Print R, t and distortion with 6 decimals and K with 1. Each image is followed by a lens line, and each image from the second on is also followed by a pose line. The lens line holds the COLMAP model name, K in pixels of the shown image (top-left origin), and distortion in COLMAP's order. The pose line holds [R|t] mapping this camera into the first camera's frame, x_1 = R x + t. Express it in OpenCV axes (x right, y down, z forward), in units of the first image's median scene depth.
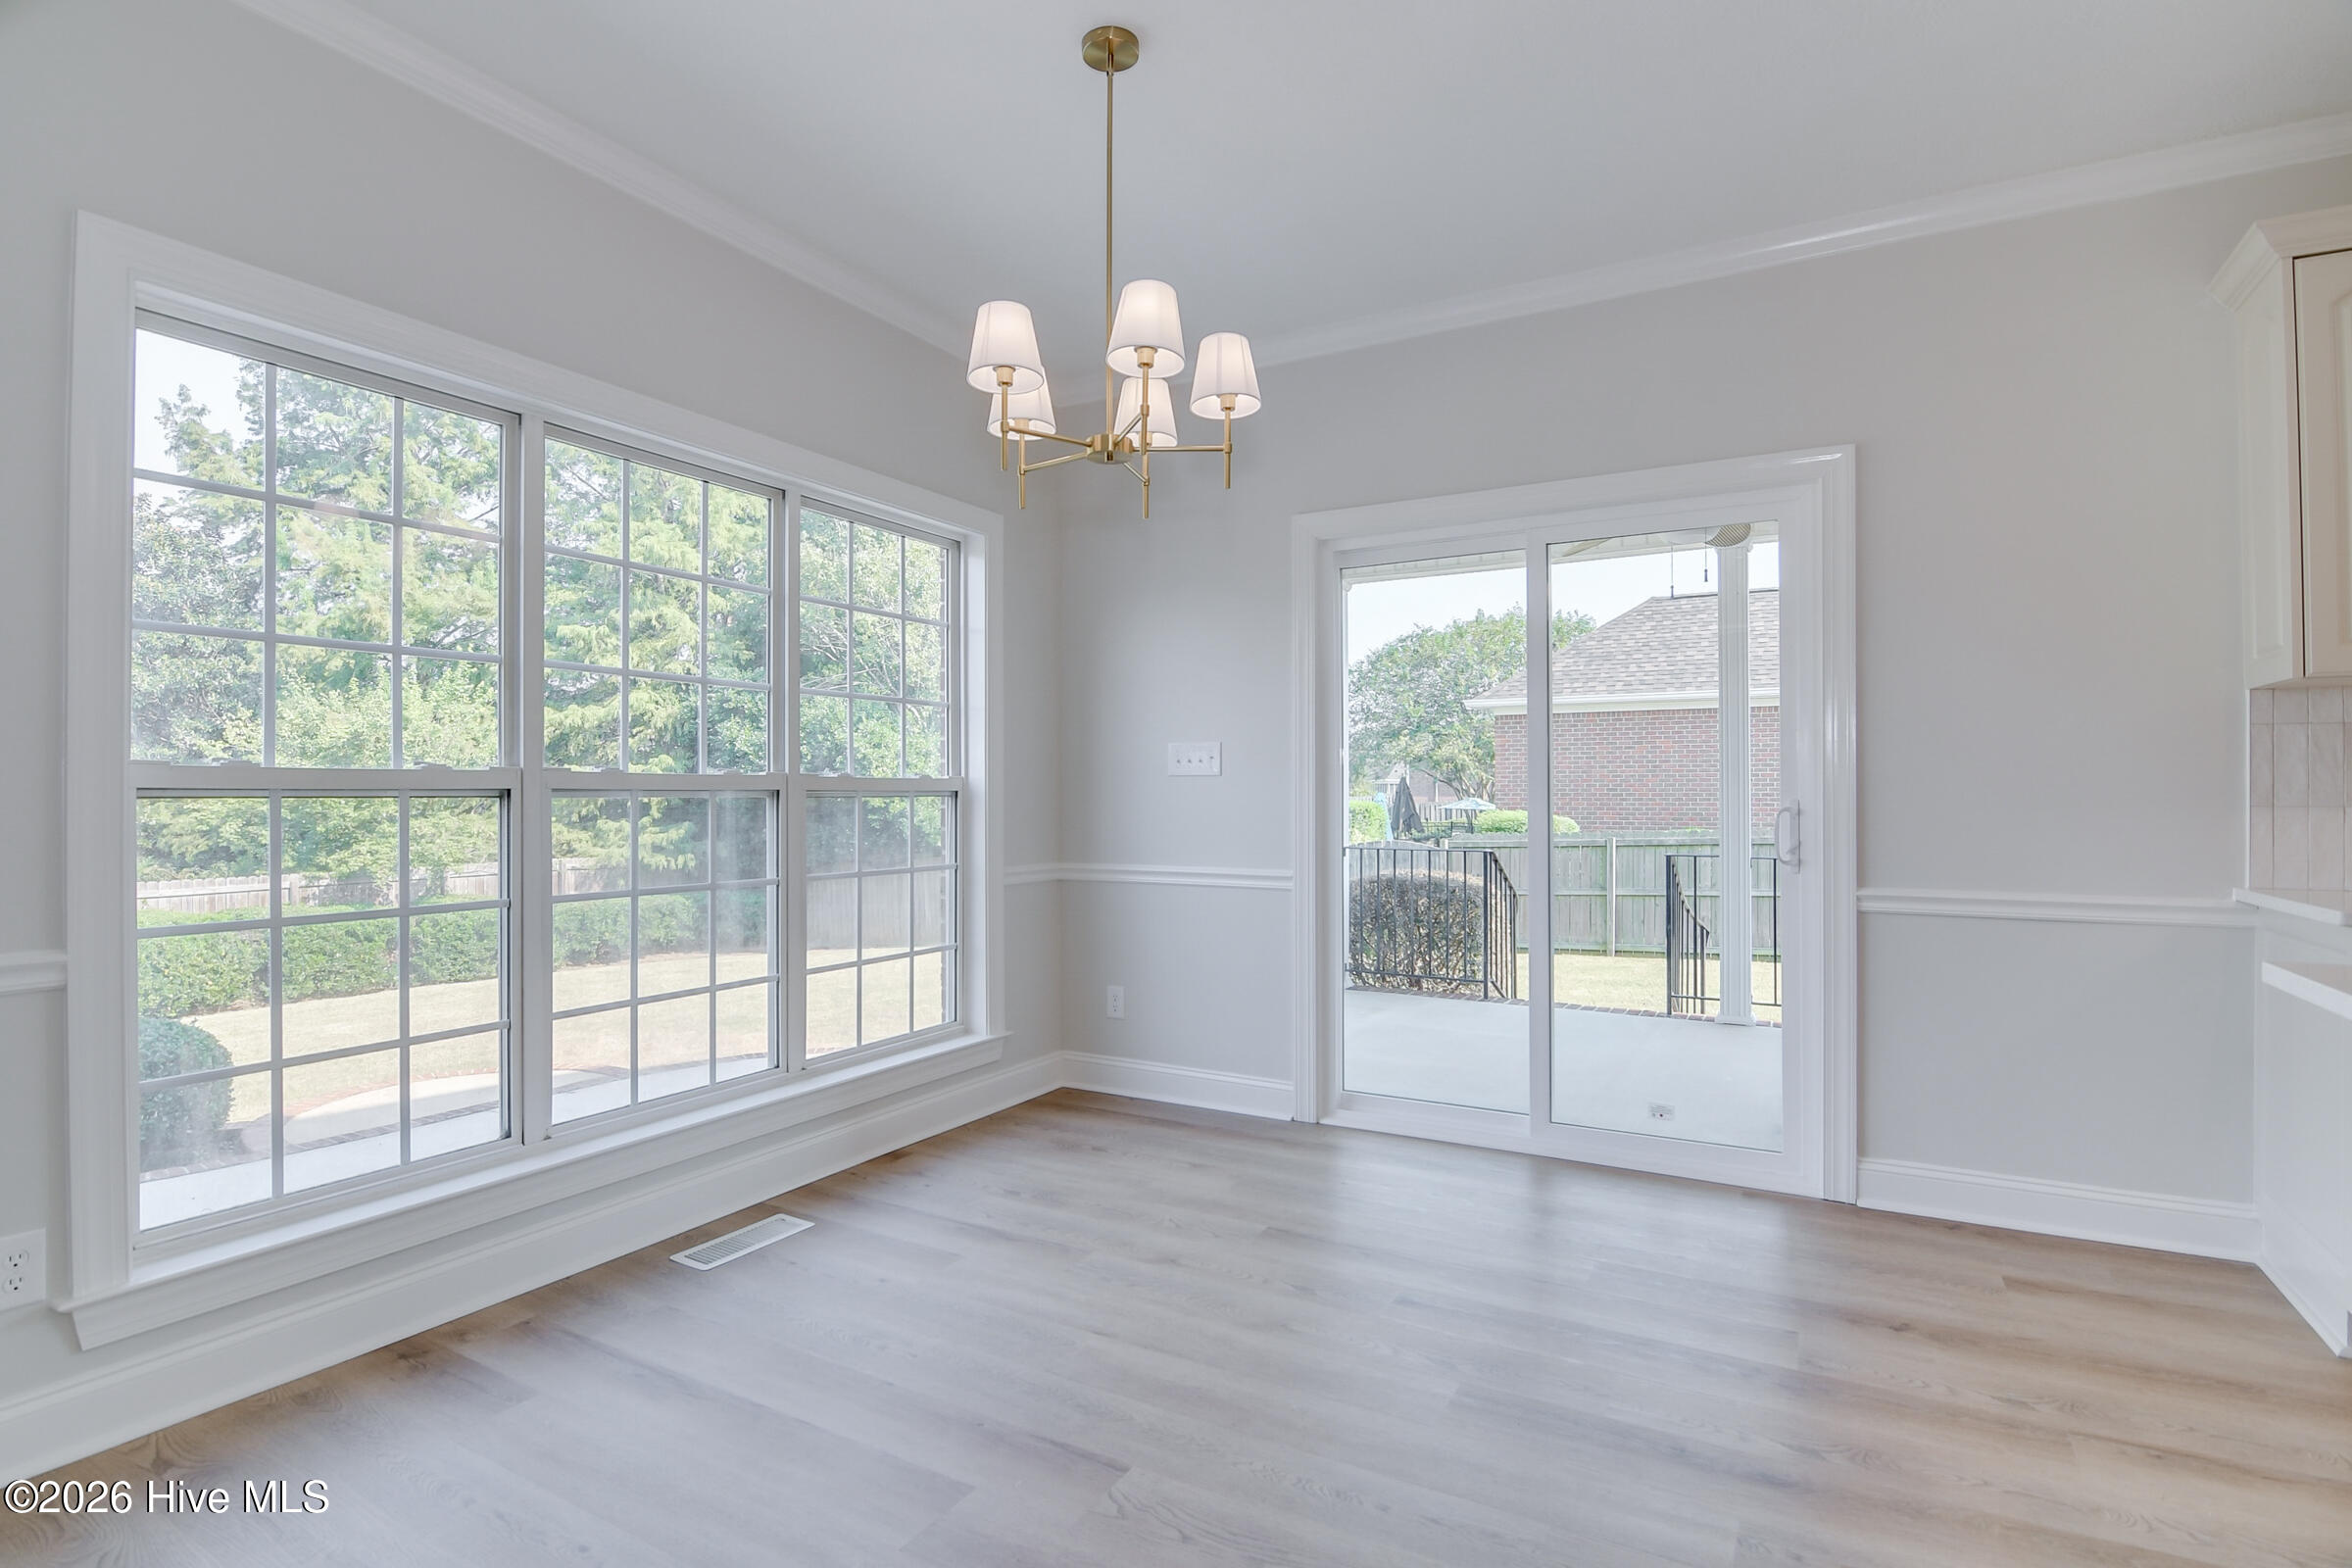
lens RADIAL K [[1140.5, 0, 1186.2], [0, 1140.5, 788.7], [0, 0, 1]] dist [-0.008910, -0.009336]
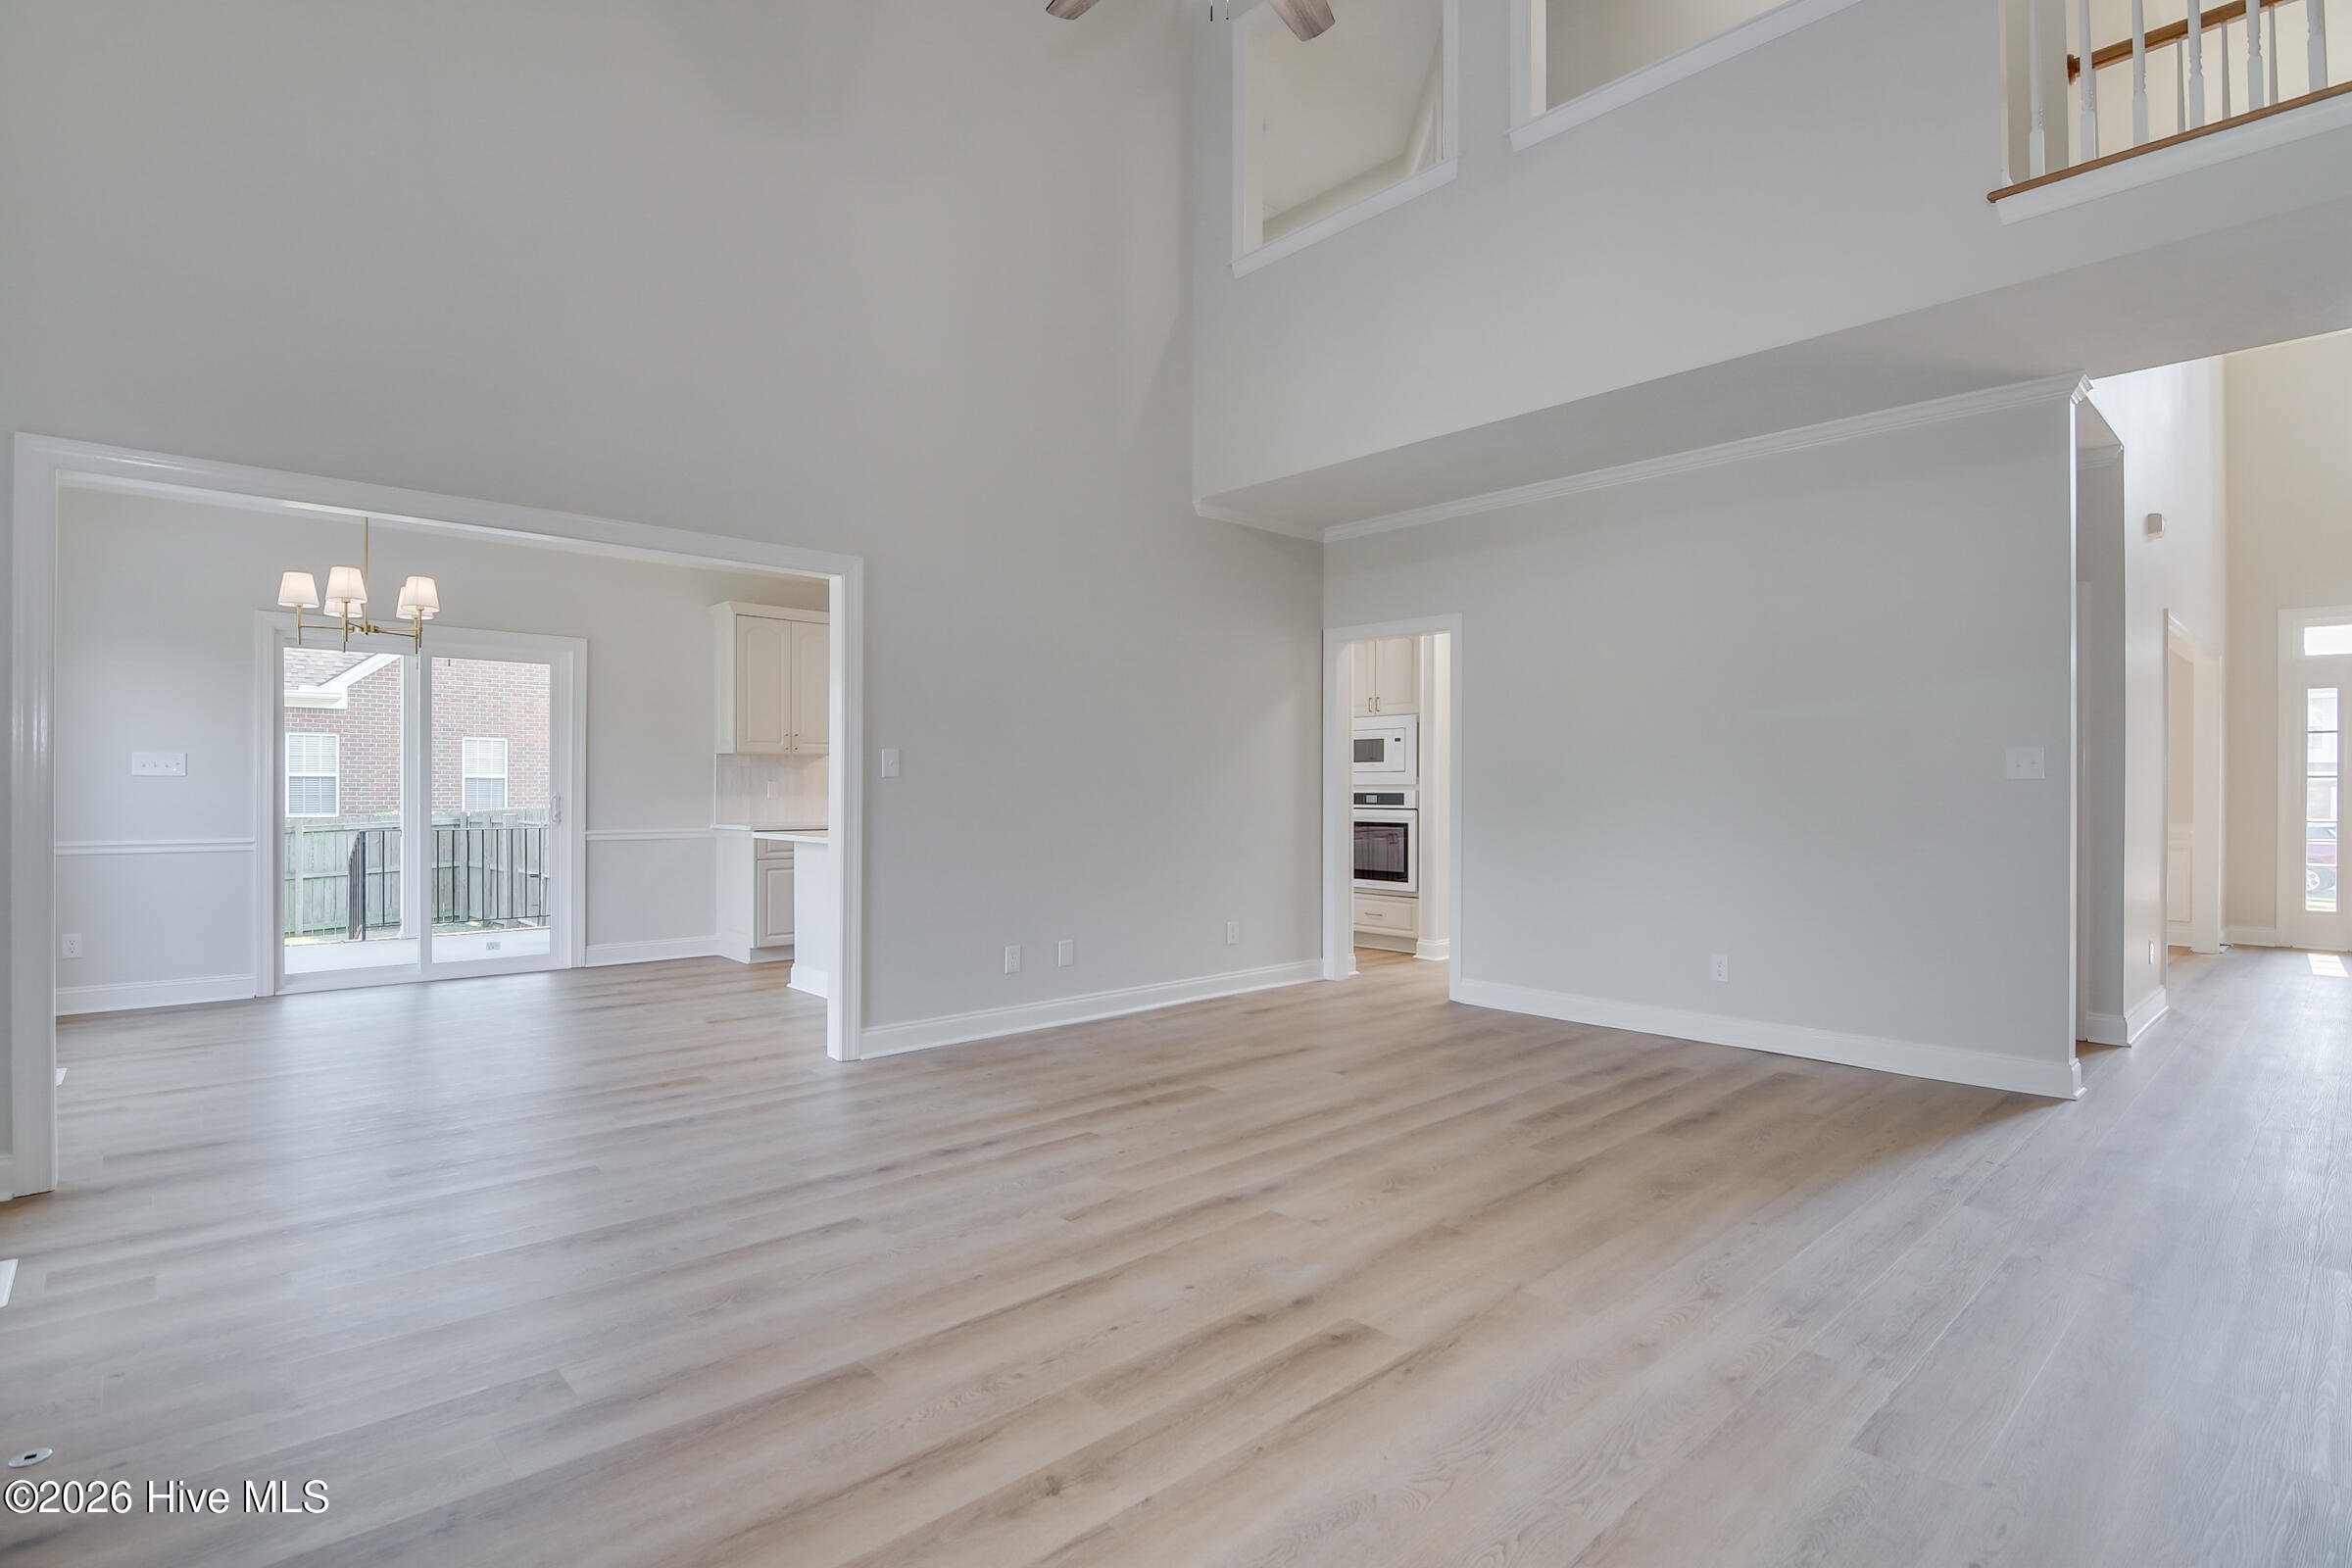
lens RADIAL K [[1140.5, 0, 1144.7], [0, 1140.5, 793.8], [0, 0, 1]] dist [-0.008910, -0.009336]
pose [[0.323620, -0.001355, 0.946186, -1.145146], [-0.007622, 0.999963, 0.004040, -0.004943], [-0.946156, -0.008519, 0.323598, -0.769877]]
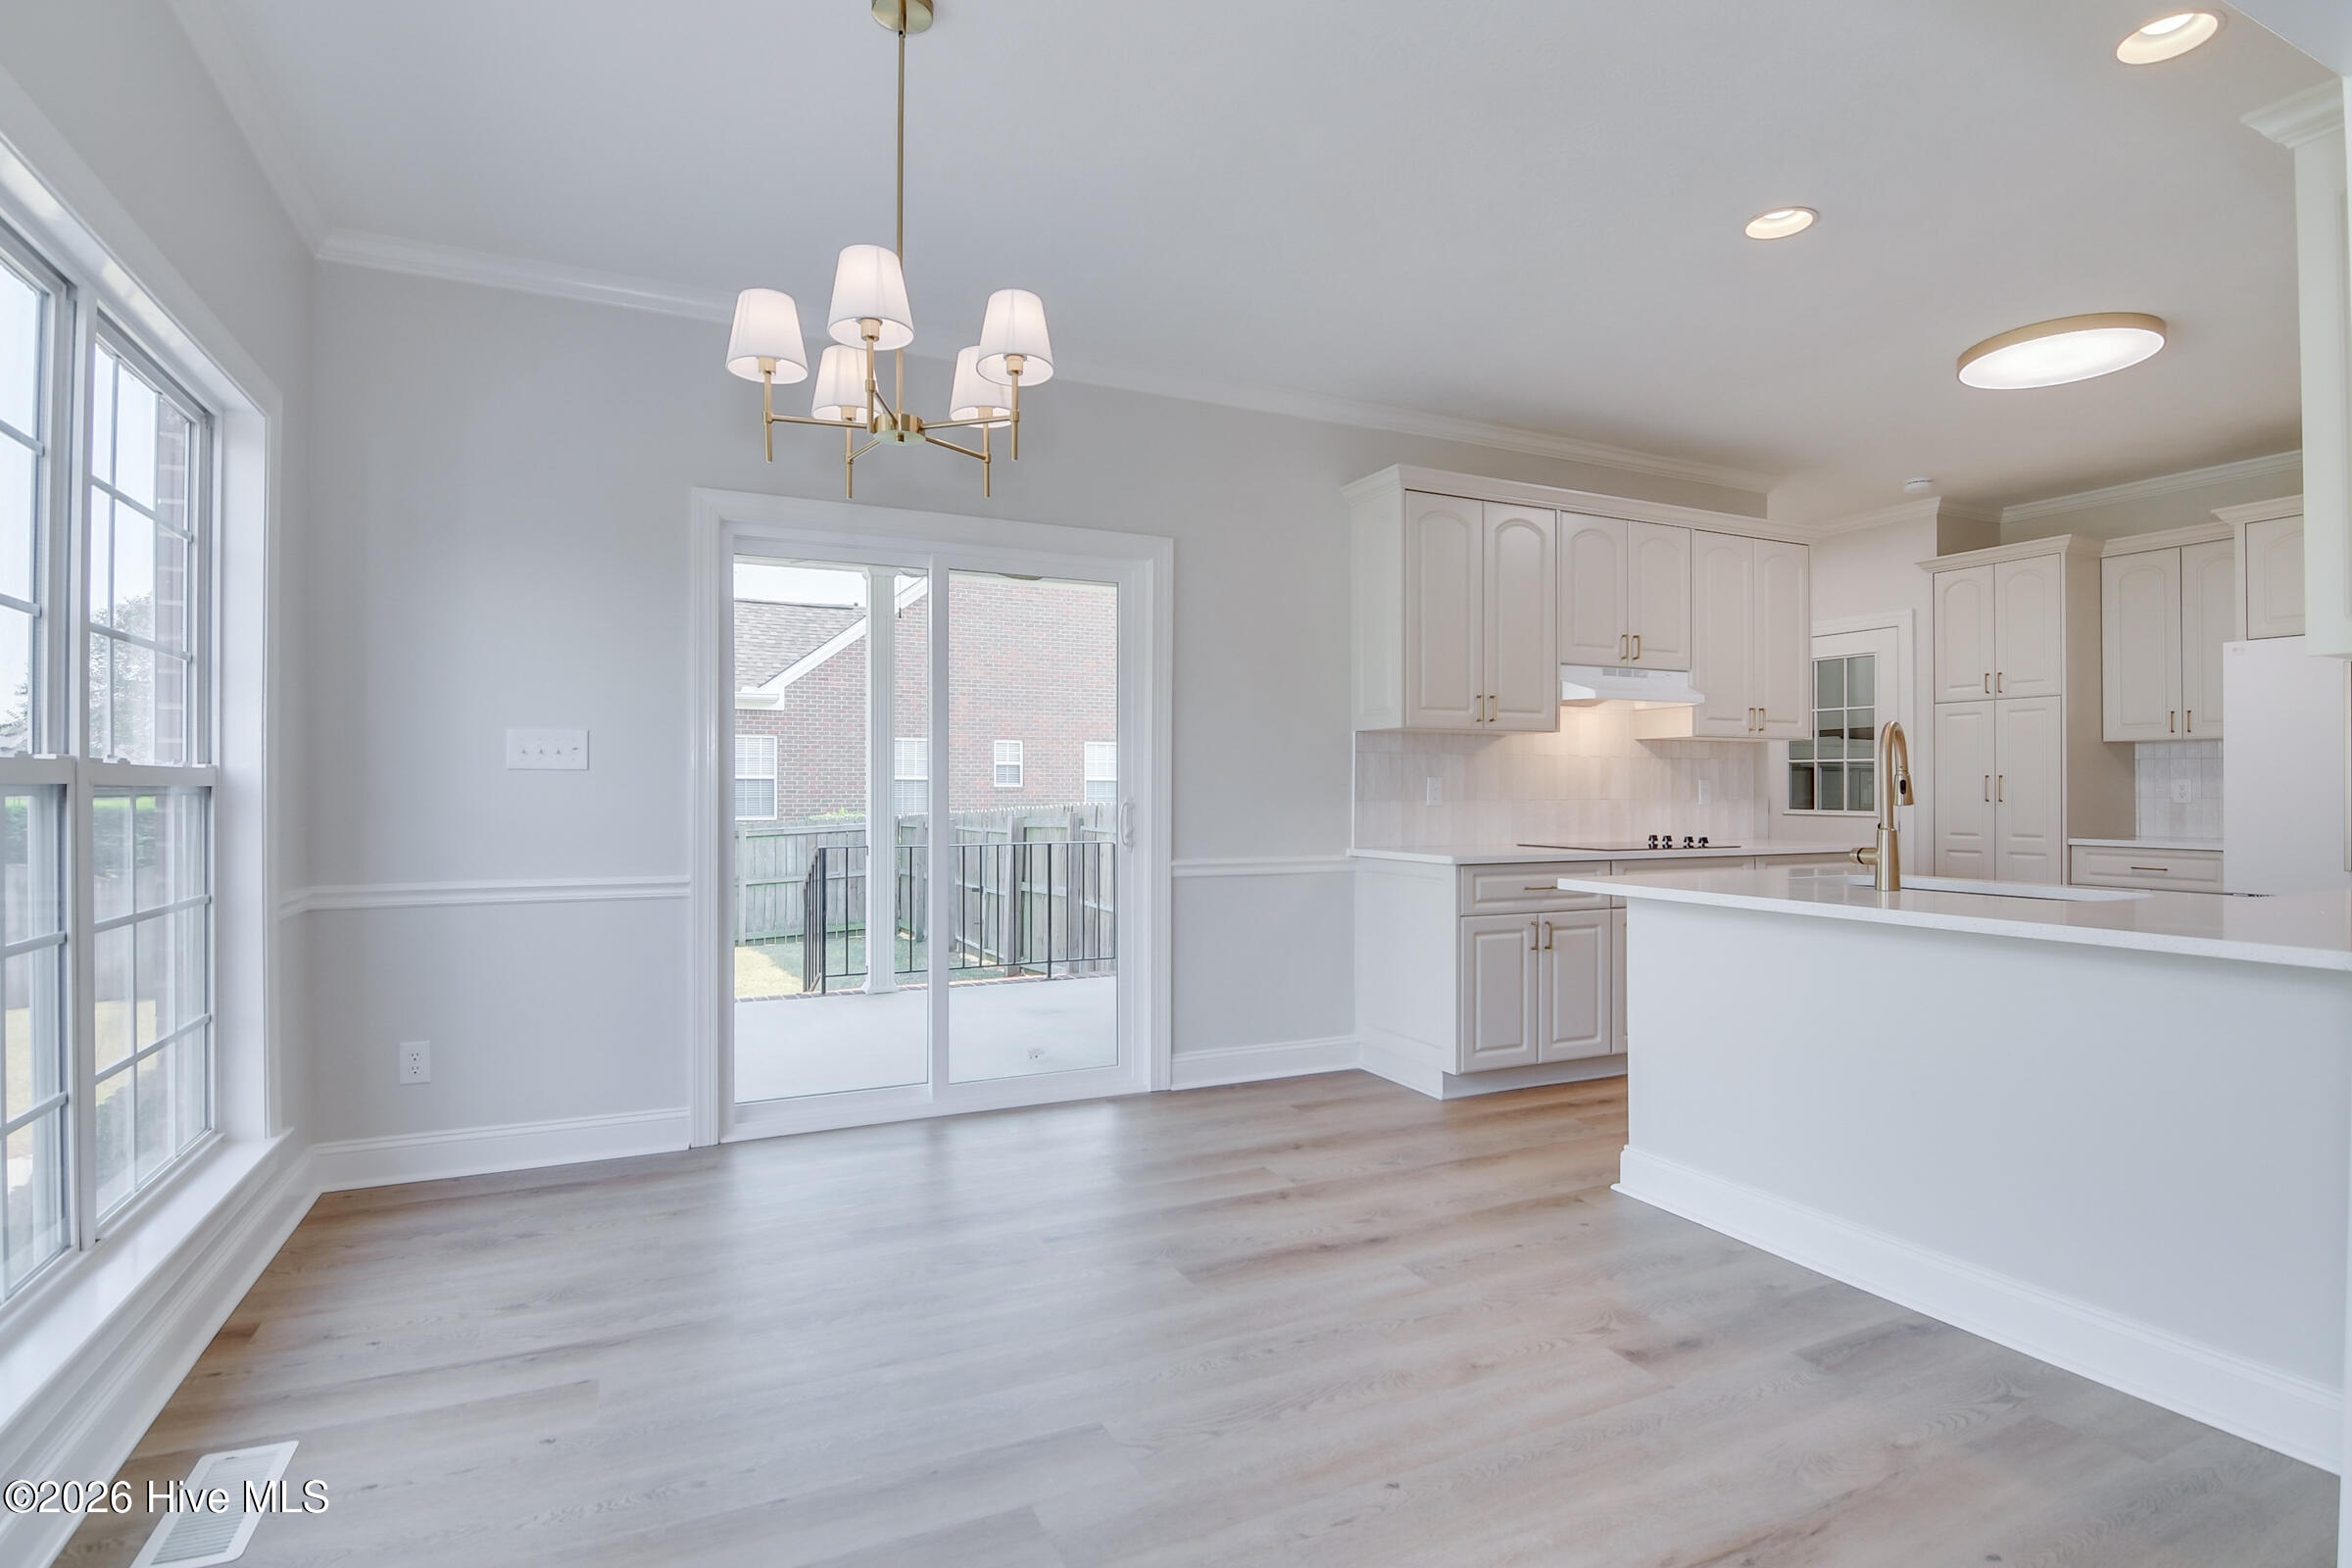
lens RADIAL K [[1140.5, 0, 1157.2], [0, 1140.5, 789.8], [0, 0, 1]] dist [-0.008910, -0.009336]
pose [[0.580817, 0.002056, 0.814032, -0.505155], [-0.005415, 0.999984, 0.001338, 0.000242], [-0.814016, -0.005185, 0.580819, 0.193308]]
